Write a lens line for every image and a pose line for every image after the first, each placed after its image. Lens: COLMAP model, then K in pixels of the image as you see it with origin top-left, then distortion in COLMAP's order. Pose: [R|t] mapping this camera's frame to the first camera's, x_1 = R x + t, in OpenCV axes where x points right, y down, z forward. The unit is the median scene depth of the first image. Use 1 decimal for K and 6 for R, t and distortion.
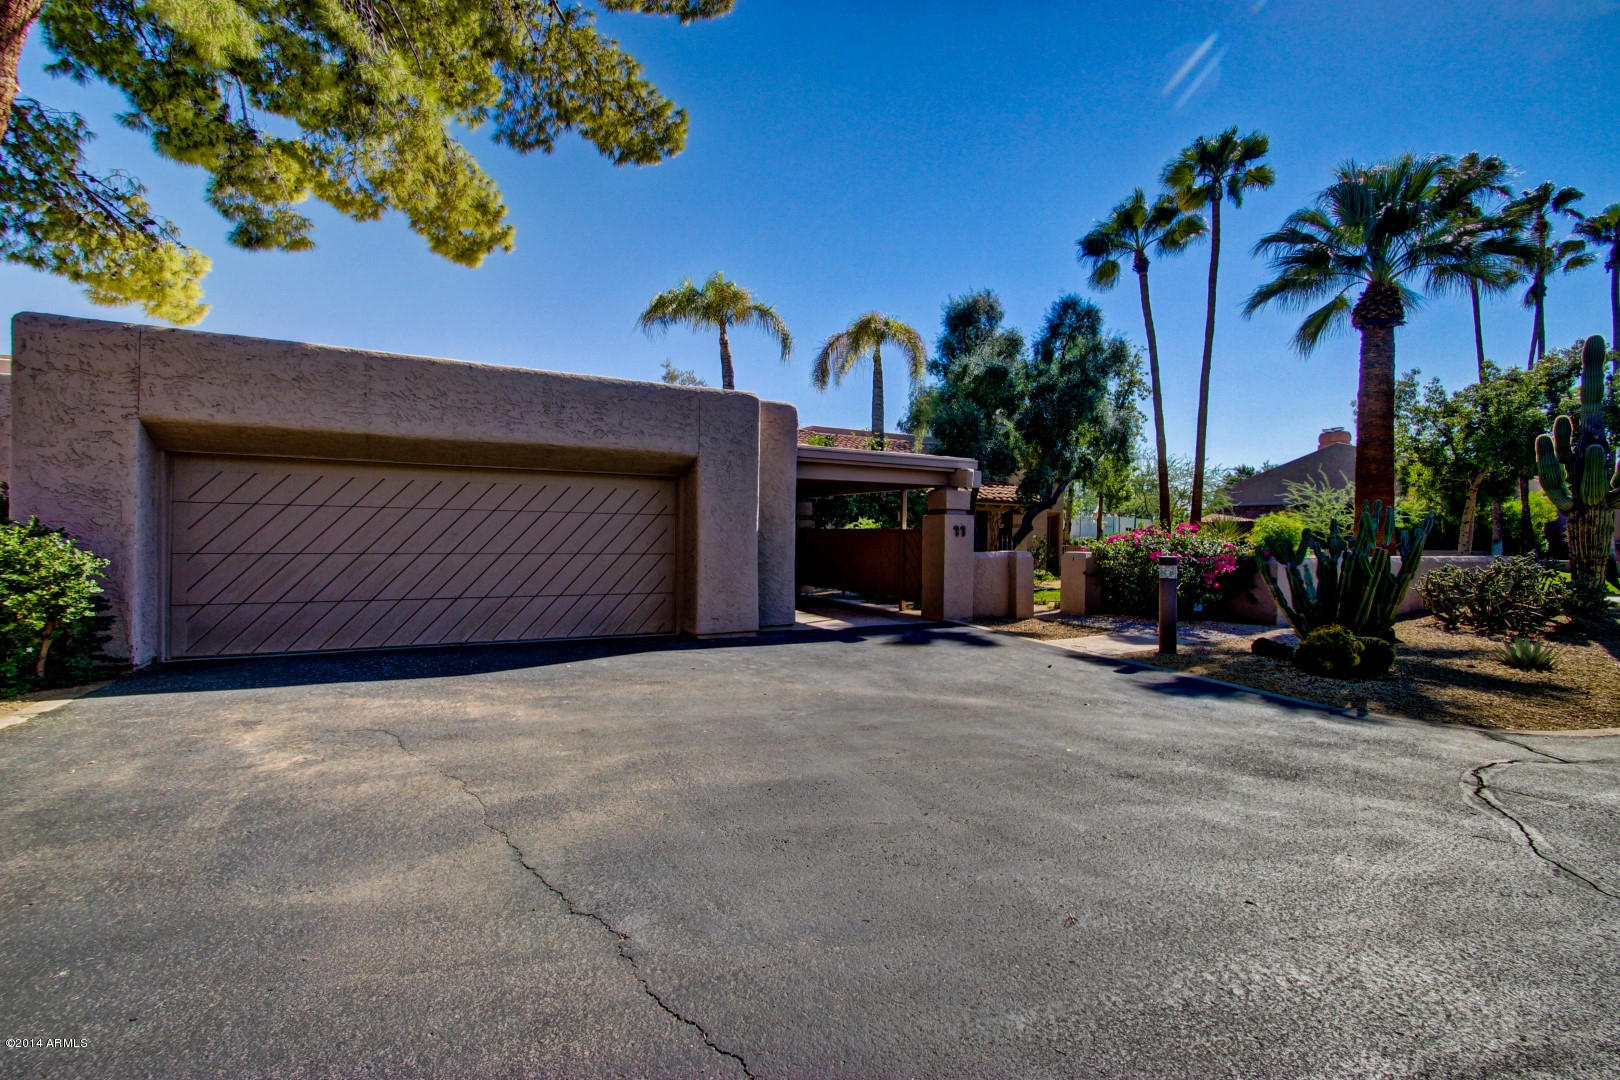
lens RADIAL K [[741.2, 0, 807.9], [0, 741.2, 531.3], [0, 0, 1]] dist [0.031305, -0.002406]
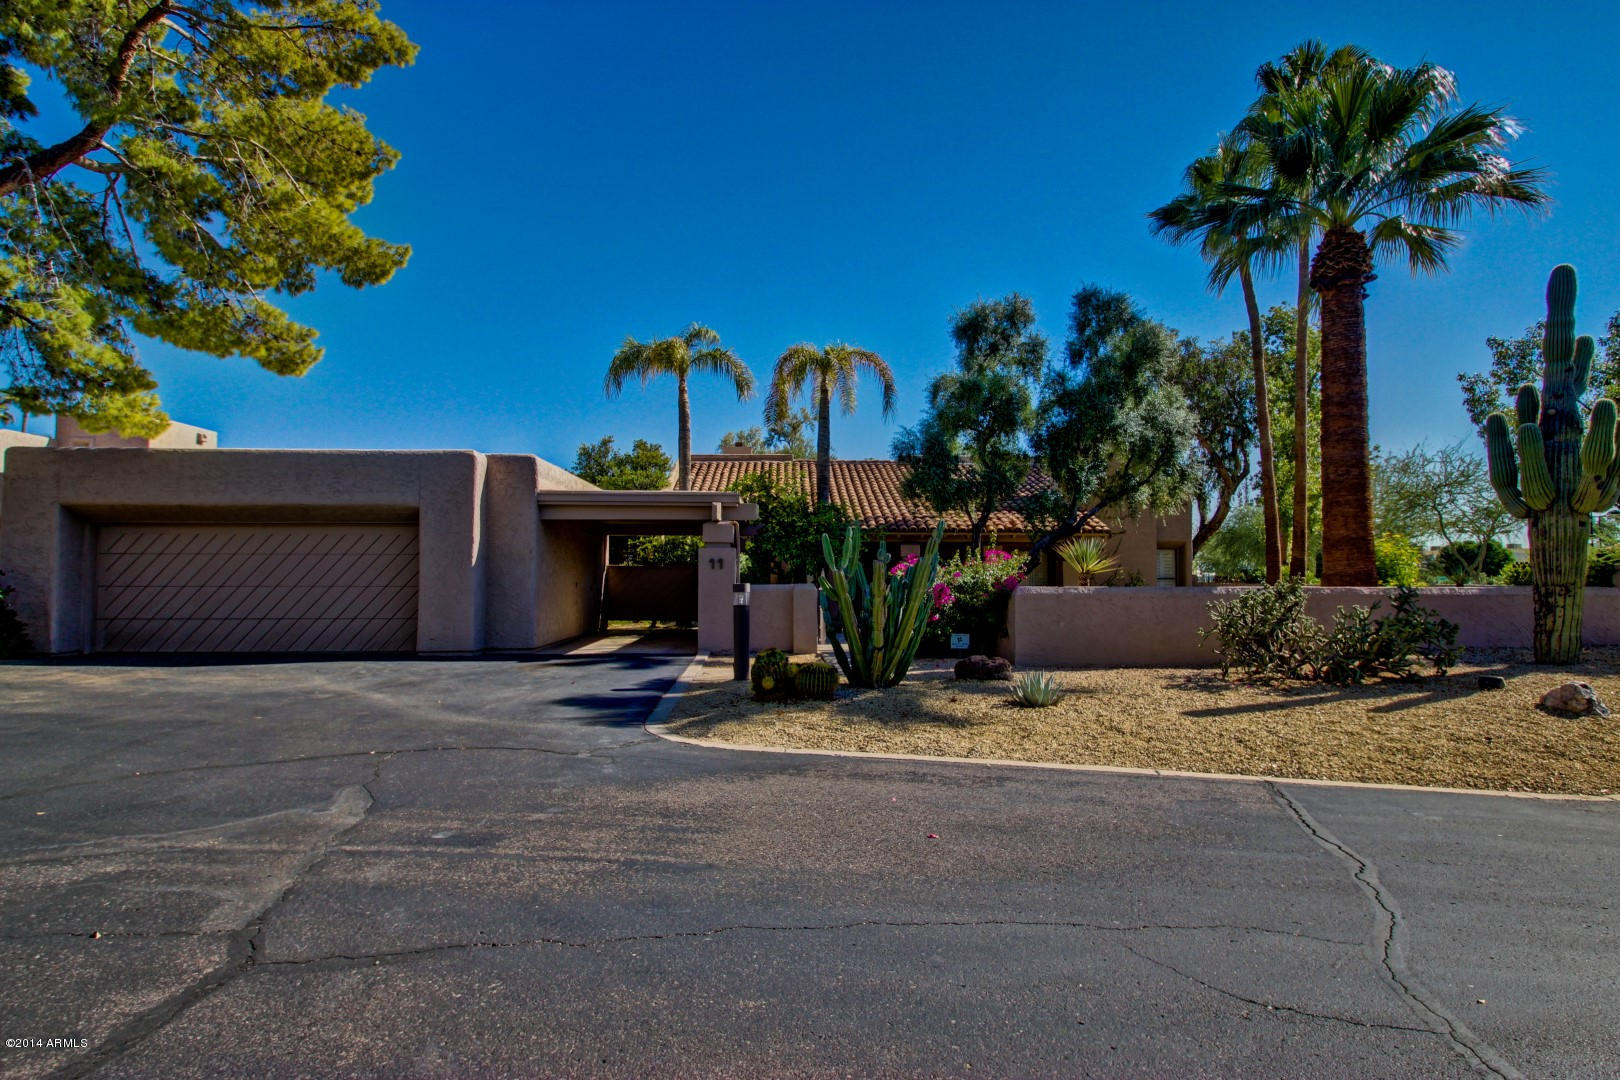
lens RADIAL K [[862.5, 0, 810.1], [0, 862.5, 545.4], [0, 0, 1]] dist [0.016101, 0.000161]
pose [[0.905407, -0.030046, -0.423479, 1.018612], [0.012933, 0.998982, -0.043228, 0.033138], [0.424347, 0.033662, 0.904874, -0.020968]]
